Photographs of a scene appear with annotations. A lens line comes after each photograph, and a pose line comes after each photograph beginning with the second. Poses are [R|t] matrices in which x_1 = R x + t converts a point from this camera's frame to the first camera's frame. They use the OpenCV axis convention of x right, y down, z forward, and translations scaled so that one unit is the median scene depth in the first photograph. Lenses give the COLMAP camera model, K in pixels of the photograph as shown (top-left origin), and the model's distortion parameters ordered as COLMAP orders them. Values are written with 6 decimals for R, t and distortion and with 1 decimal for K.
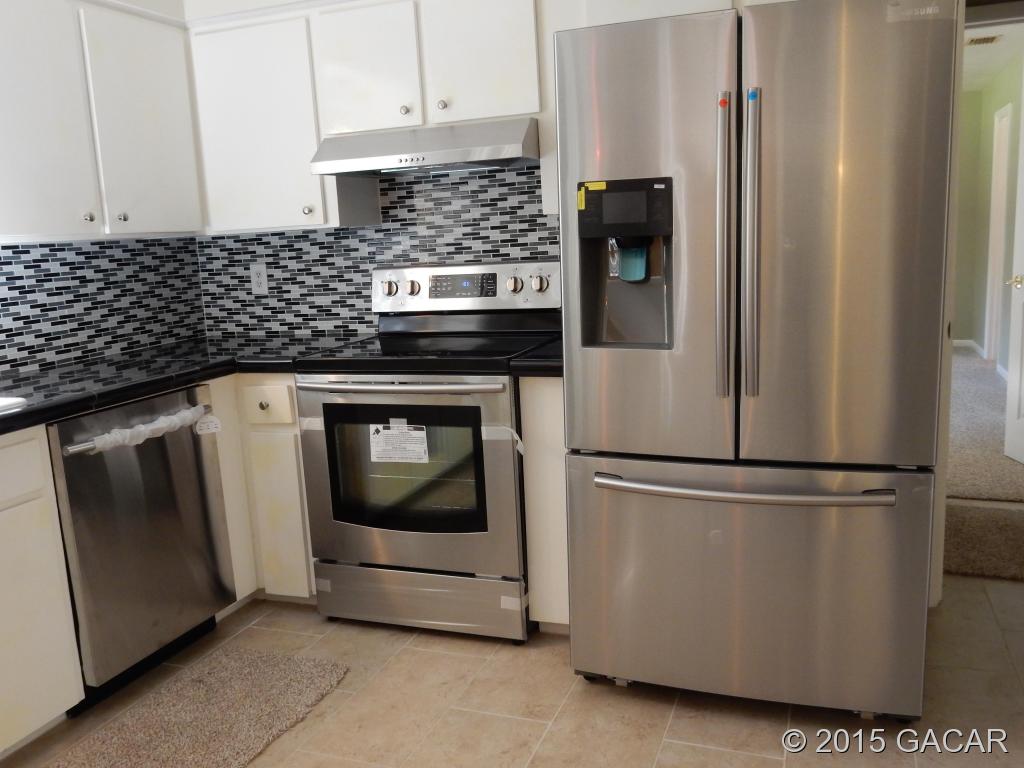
lens RADIAL K [[885.1, 0, 512.0], [0, 885.1, 384.0], [0, 0, 1]] dist [-0.004276, 0.000430]
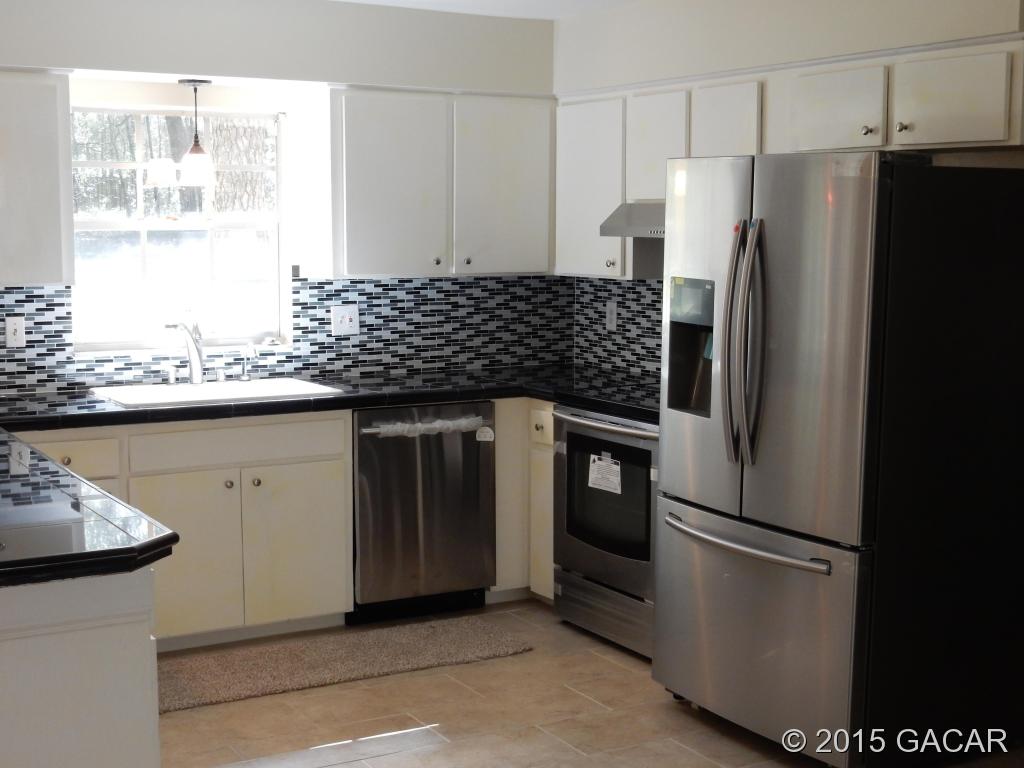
lens RADIAL K [[1475.6, 0, 512.0], [0, 1475.6, 384.0], [0, 0, 1]] dist [-0.012654, 0.018169]
pose [[0.773499, 0.126886, -0.620966, 0.844669], [-0.151301, 0.988396, 0.013498, -0.049815], [0.615473, 0.083512, 0.783721, -0.528690]]
